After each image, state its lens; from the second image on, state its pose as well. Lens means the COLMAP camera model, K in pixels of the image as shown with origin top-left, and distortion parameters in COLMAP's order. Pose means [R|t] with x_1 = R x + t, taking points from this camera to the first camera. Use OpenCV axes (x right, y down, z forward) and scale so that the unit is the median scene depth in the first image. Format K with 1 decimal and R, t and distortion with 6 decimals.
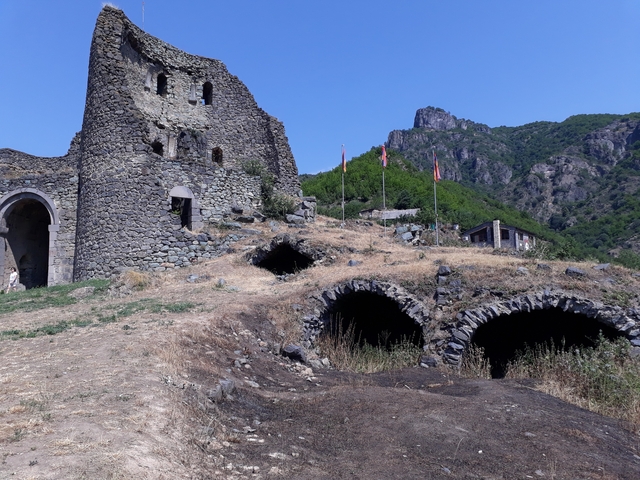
lens RADIAL K [[515.7, 0, 320.0], [0, 515.7, 240.0], [0, 0, 1]] dist [0.095291, -0.164510]
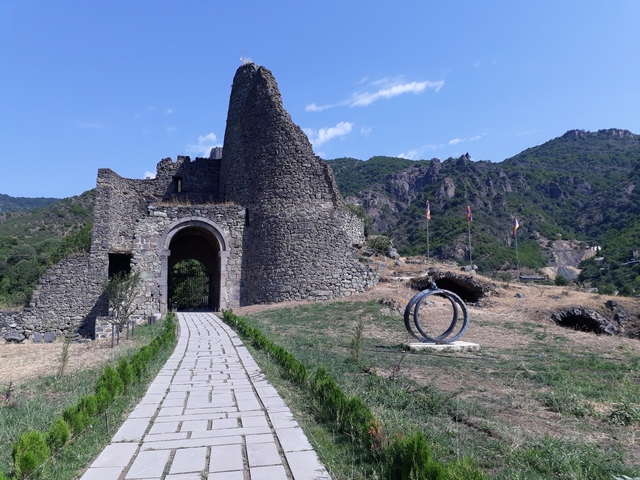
lens RADIAL K [[515.7, 0, 320.0], [0, 515.7, 240.0], [0, 0, 1]] dist [0.095291, -0.164510]
pose [[0.931802, 0.062921, 0.357471, -0.706405], [-0.050478, 0.997754, -0.044042, -0.013549], [-0.359439, 0.022994, 0.932885, -0.137263]]
